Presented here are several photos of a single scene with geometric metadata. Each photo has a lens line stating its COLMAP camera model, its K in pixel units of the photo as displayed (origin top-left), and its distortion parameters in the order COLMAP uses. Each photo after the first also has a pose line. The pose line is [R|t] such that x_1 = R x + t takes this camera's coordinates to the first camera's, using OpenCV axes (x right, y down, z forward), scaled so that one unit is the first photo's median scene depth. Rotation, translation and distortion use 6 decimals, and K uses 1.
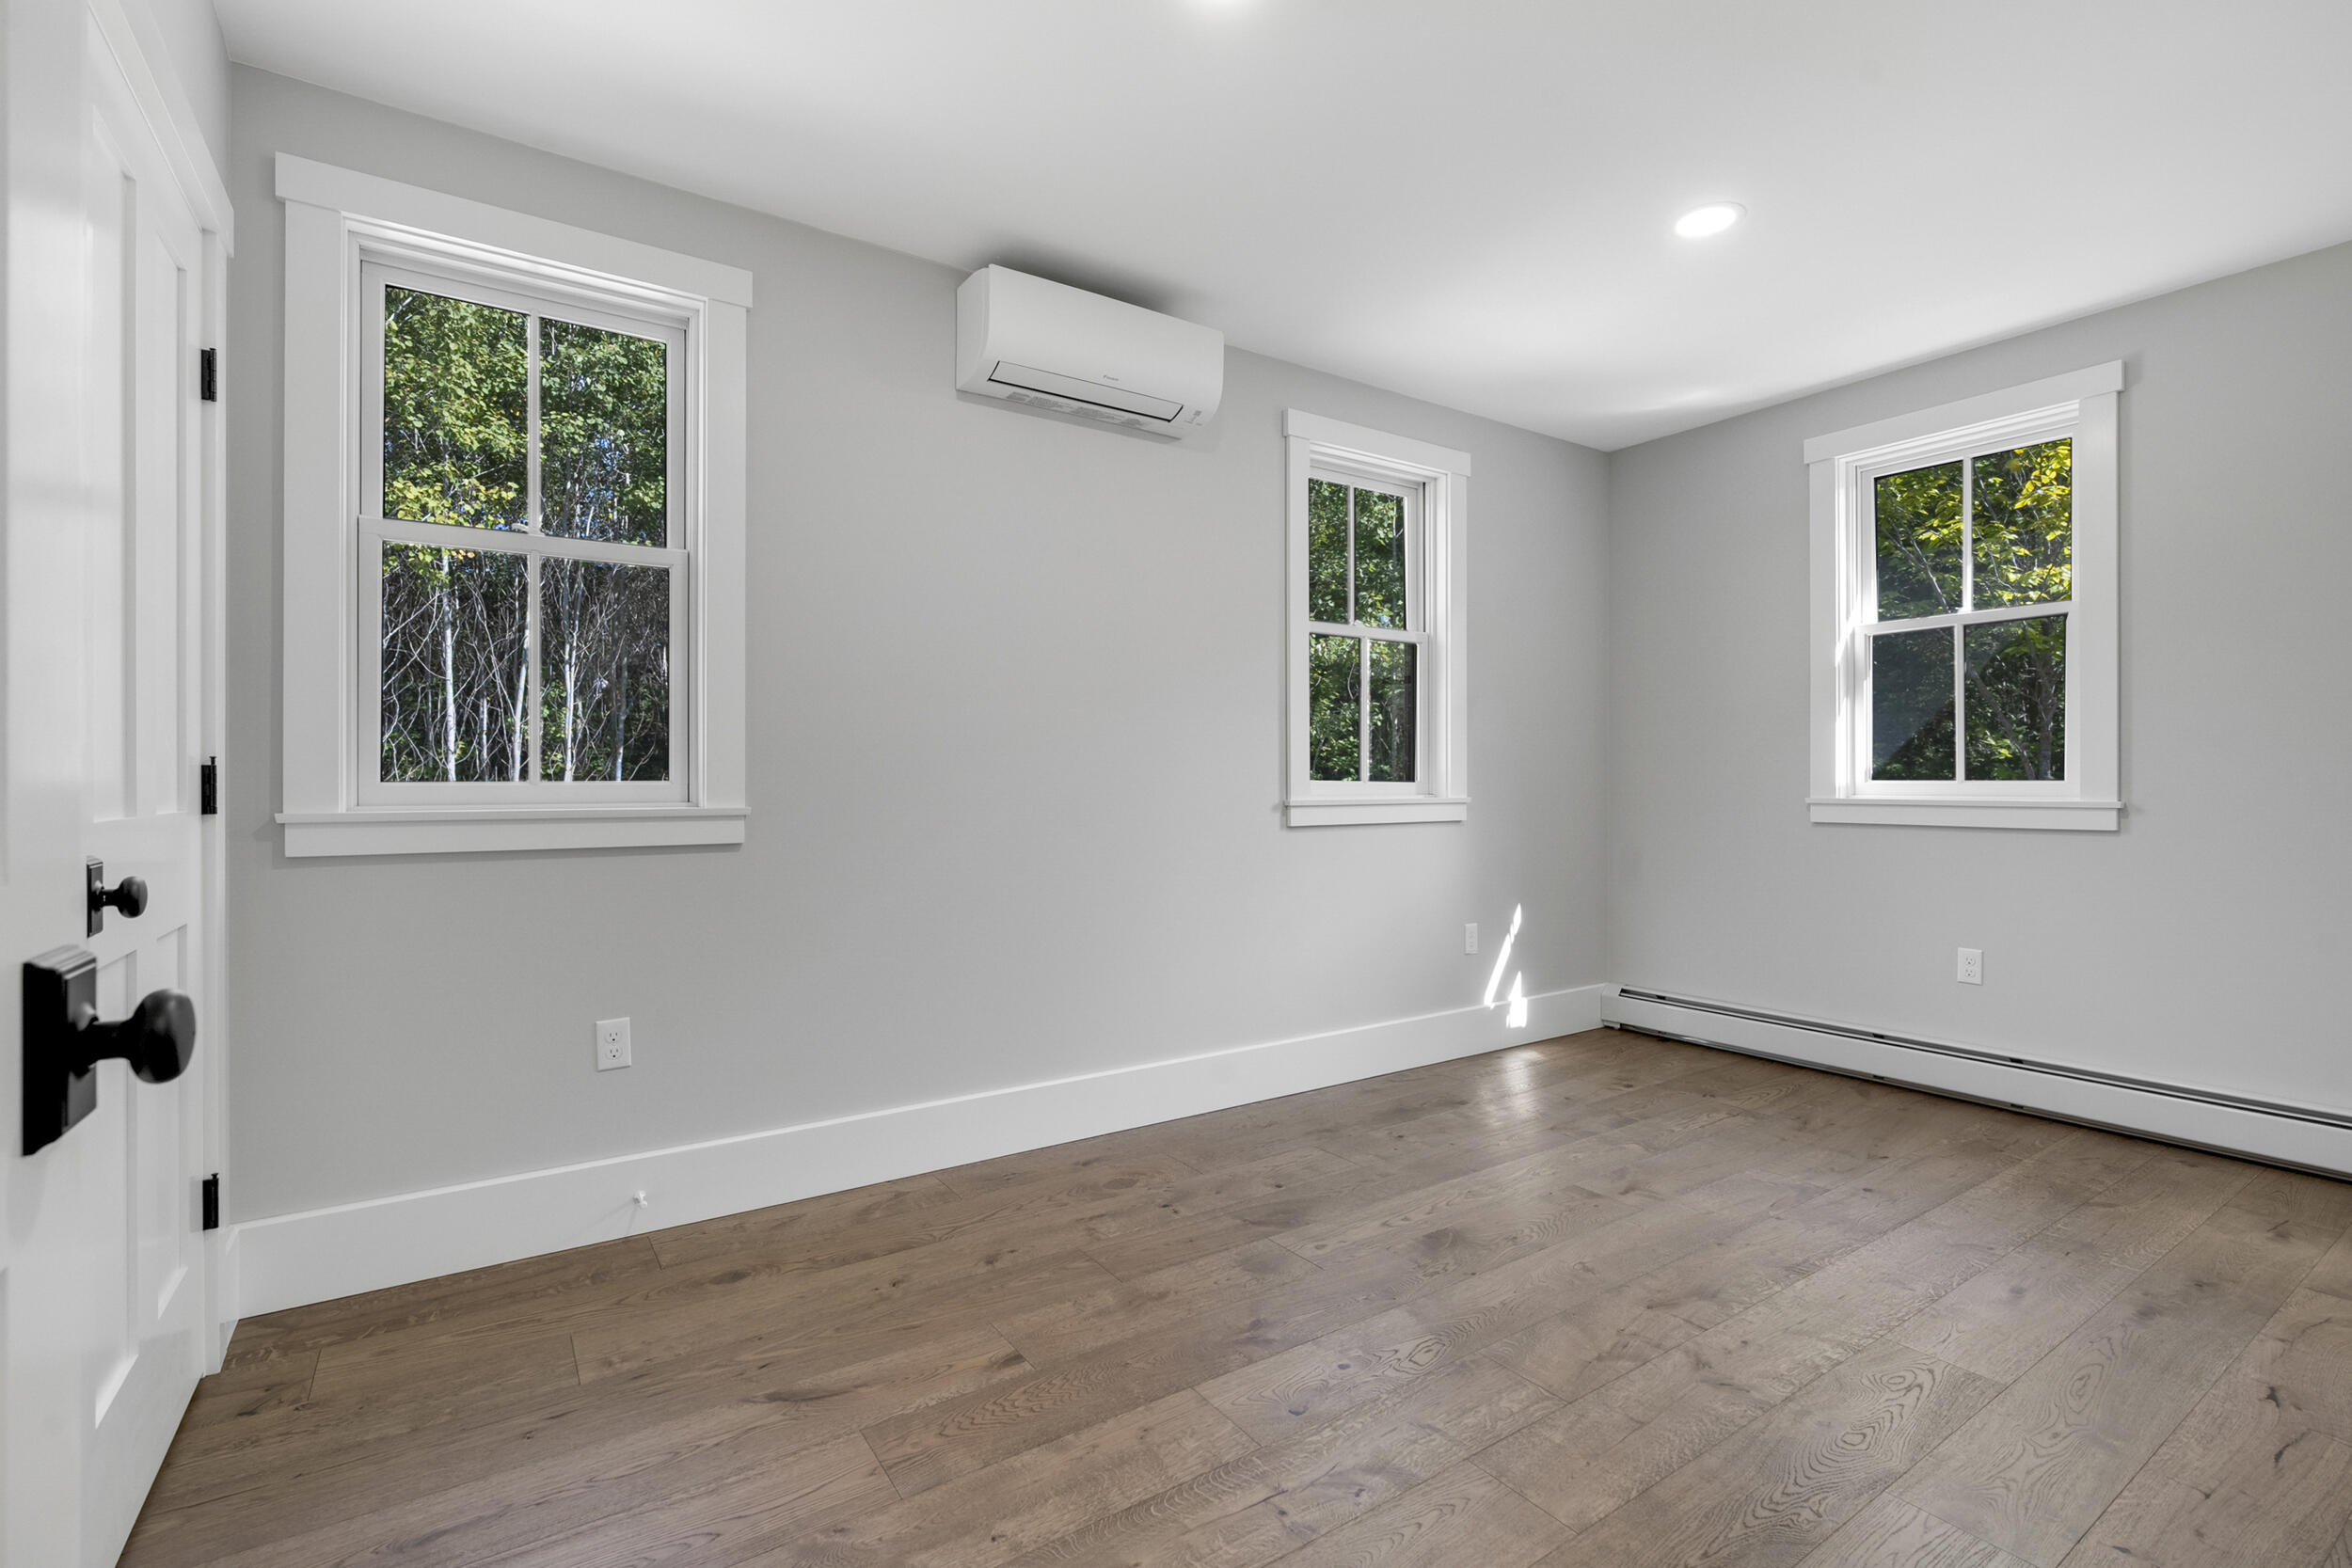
lens RADIAL K [[1061.3, 0, 1181.9], [0, 1061.3, 787.4], [0, 0, 1]] dist [-0.002636, -0.000102]
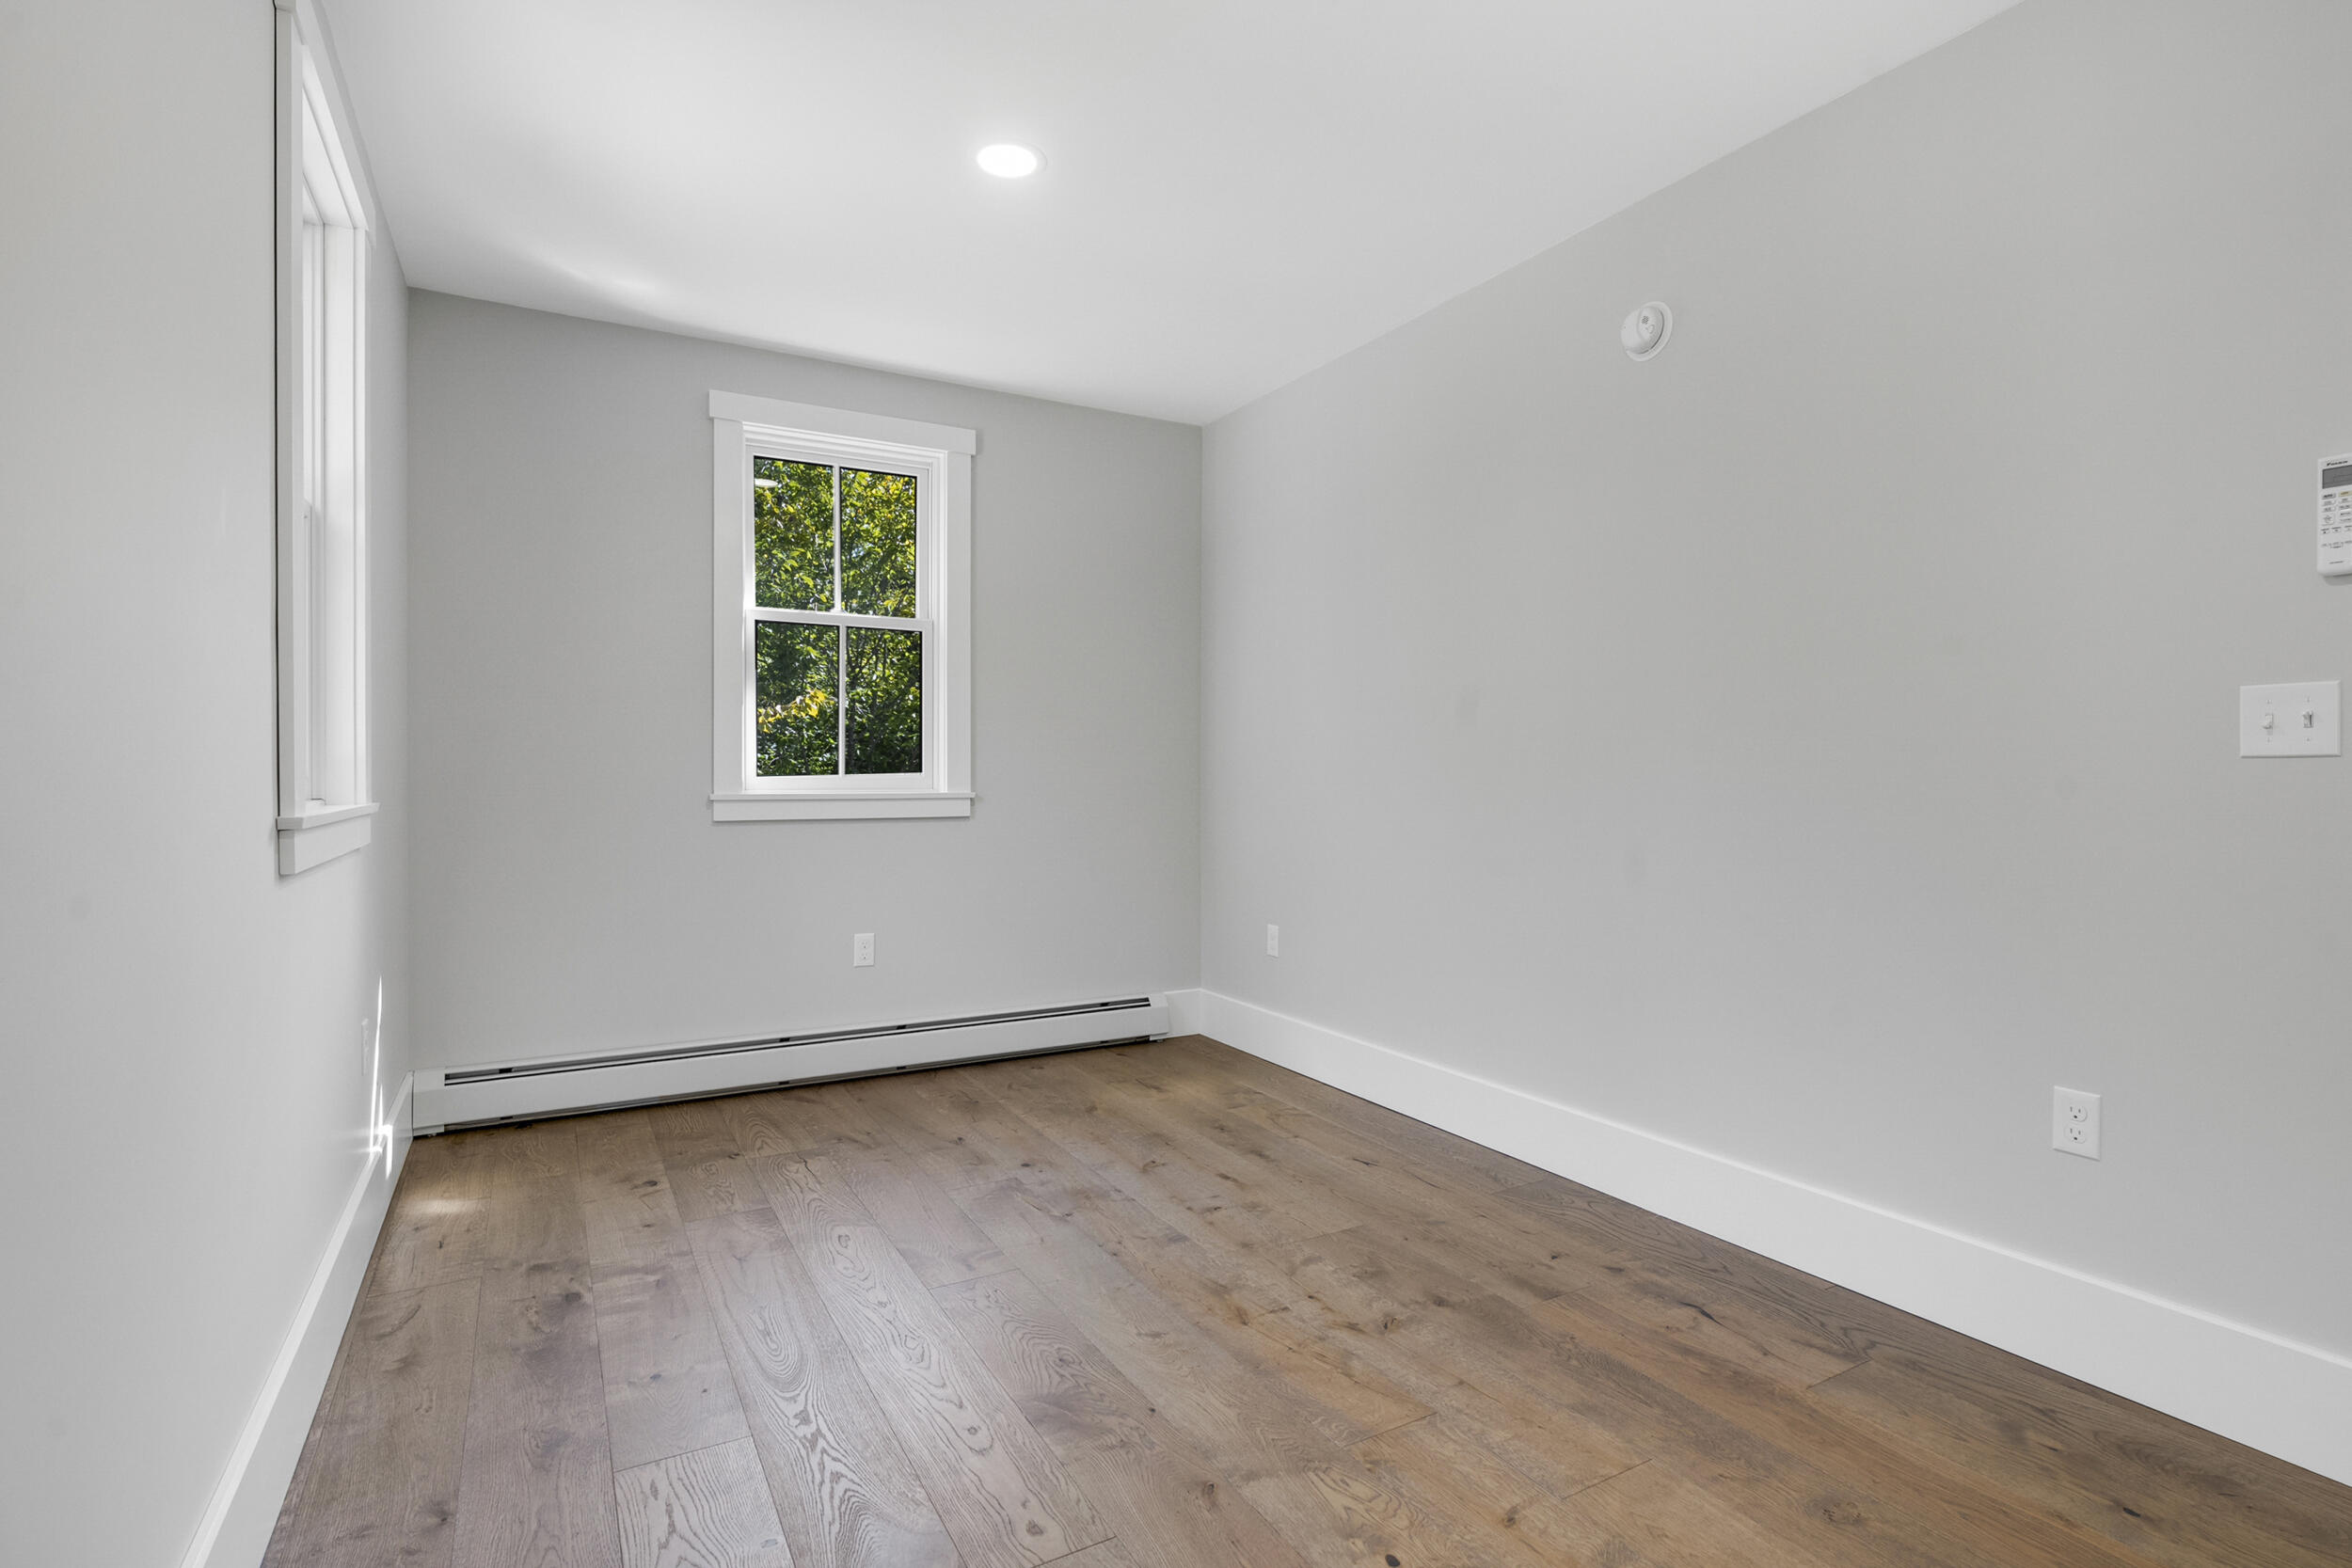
lens RADIAL K [[1129.2, 0, 1172.3], [0, 1129.2, 774.8], [0, 0, 1]] dist [-0.008544, -0.000021]
pose [[0.088517, 0.000241, 0.996075, -0.405770], [0.006570, 0.999978, -0.000826, -0.004125], [-0.996053, 0.006617, 0.088513, 0.676952]]
